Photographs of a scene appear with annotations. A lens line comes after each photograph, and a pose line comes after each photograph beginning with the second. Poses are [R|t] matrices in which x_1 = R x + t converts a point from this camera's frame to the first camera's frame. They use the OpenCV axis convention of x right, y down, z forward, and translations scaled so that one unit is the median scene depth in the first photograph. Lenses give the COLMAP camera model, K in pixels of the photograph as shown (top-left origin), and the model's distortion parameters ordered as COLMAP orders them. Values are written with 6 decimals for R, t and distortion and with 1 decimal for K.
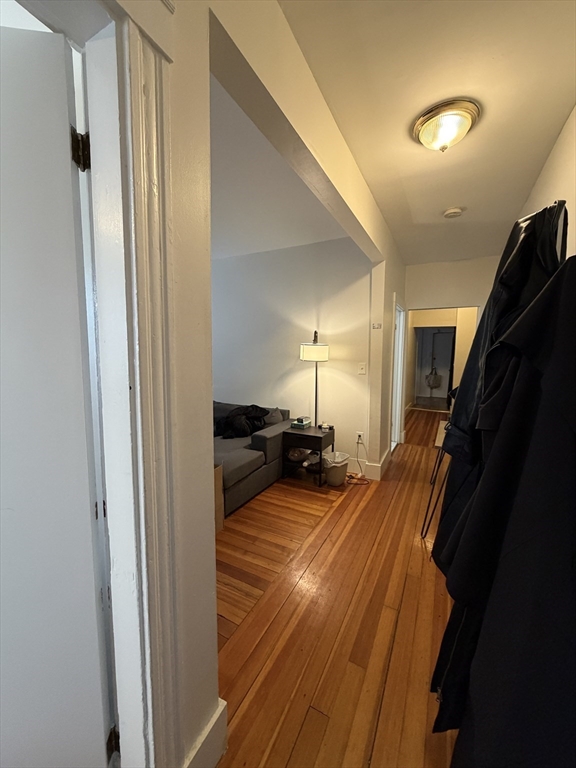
lens RADIAL K [[306.3, 0, 289.7], [0, 306.3, 382.4], [0, 0, 1]] dist [0.000897, -0.000572]
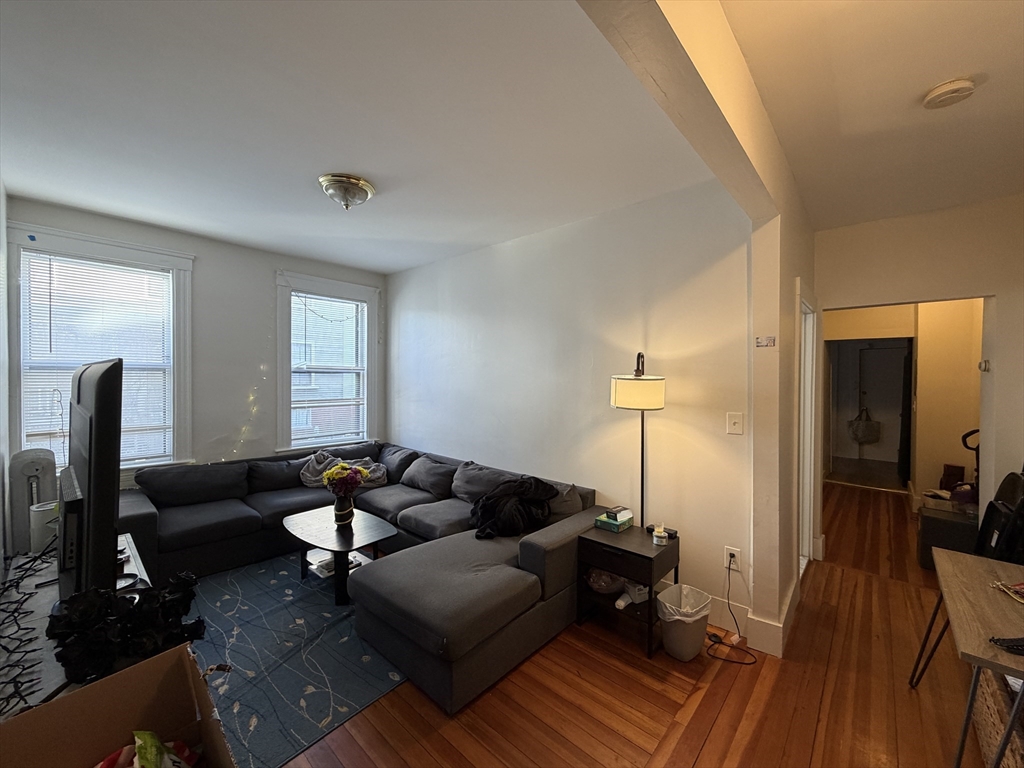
lens RADIAL K [[408.4, 0, 508.5], [0, 408.4, 382.0], [0, 0, 1]] dist [0.000897, -0.000572]
pose [[0.967670, -0.001391, -0.252216, 0.041105], [-0.021075, 0.996042, -0.086352, -0.047839], [0.251338, 0.088876, 0.963810, 0.235407]]
